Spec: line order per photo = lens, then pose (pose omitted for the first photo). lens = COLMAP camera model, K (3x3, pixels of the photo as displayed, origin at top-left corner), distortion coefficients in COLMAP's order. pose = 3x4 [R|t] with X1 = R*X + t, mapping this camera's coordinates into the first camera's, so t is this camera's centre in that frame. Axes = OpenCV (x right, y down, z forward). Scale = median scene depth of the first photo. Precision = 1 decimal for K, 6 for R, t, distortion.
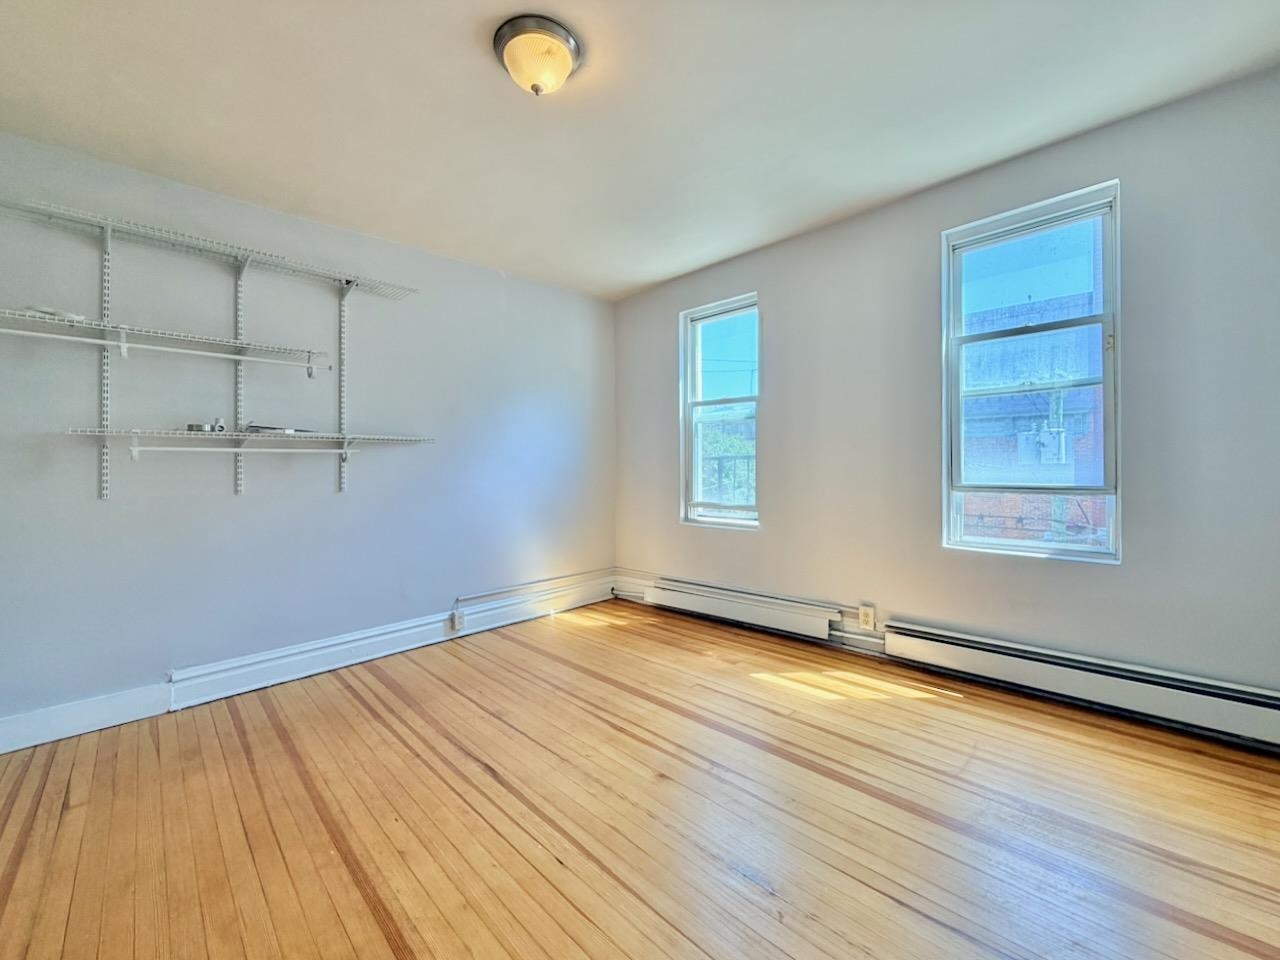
lens RADIAL K [[523.9, 0, 641.4], [0, 523.9, 464.0], [0, 0, 1]] dist [-0.001587, 0.000084]
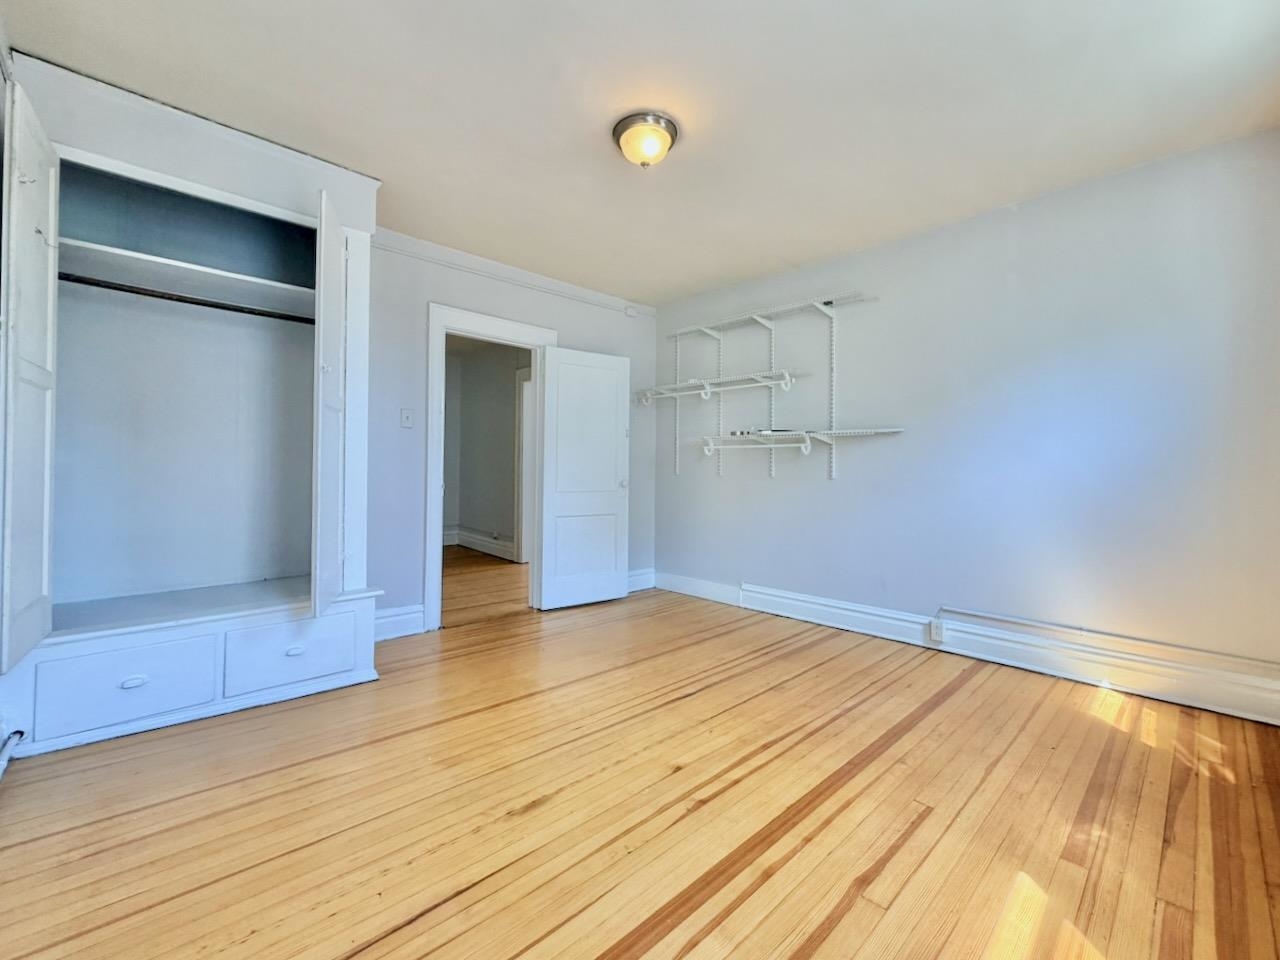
lens RADIAL K [[535.5, 0, 642.8], [0, 535.5, 458.1], [0, 0, 1]] dist [-0.004308, -0.000473]
pose [[-0.002489, -0.001763, -0.999995, 0.712085], [-0.000403, 0.999998, -0.001762, 0.008479], [0.999997, 0.000398, -0.002490, 0.636375]]
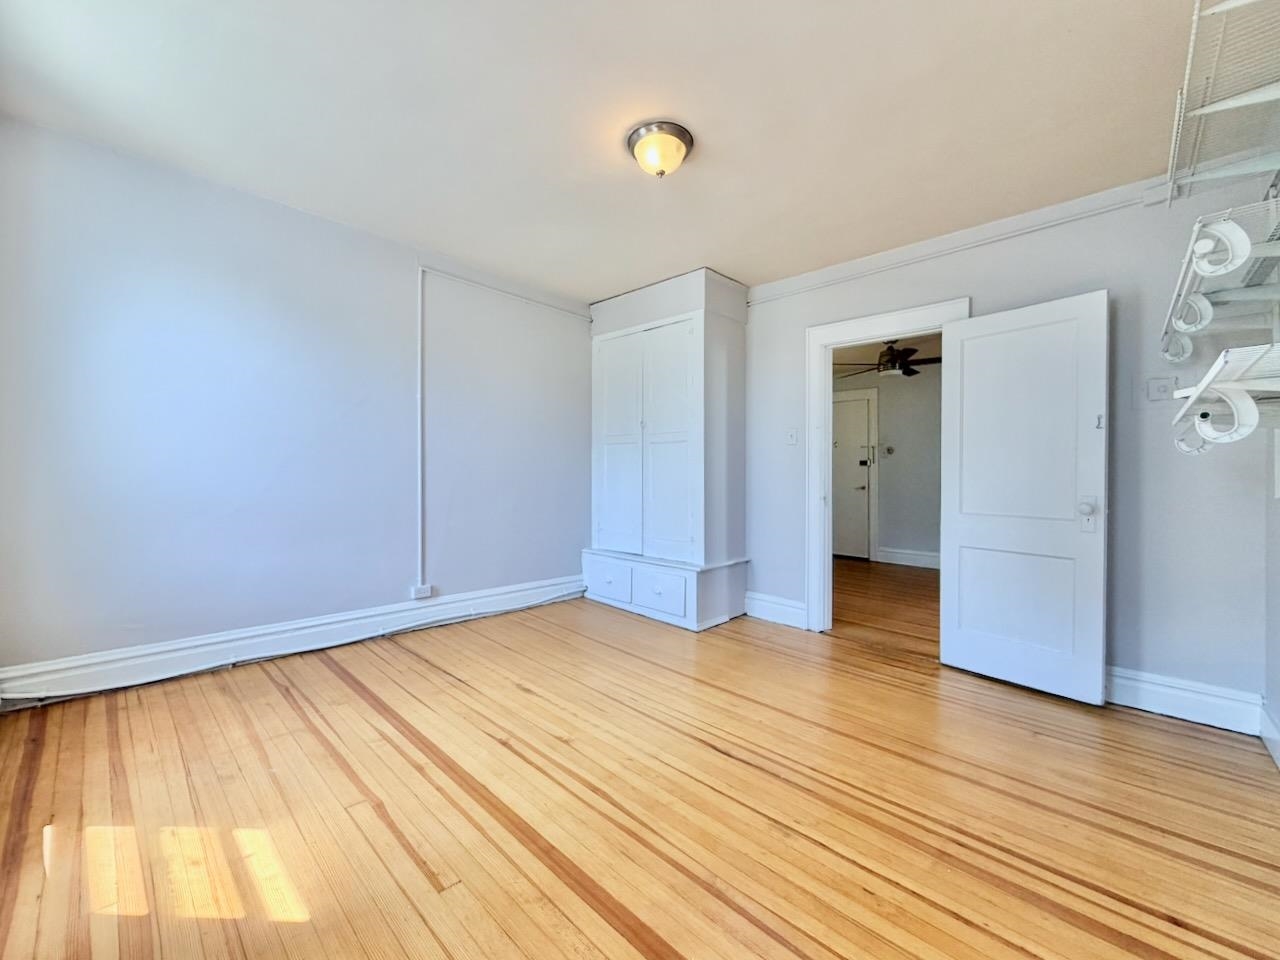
lens RADIAL K [[526.1, 0, 636.3], [0, 526.1, 470.3], [0, 0, 1]] dist [-0.000410, -0.000043]
pose [[-0.999415, 0.003172, -0.034055, -0.058901], [0.003708, 0.999870, -0.015690, 0.026574], [0.034001, -0.015807, -0.999297, 1.456656]]
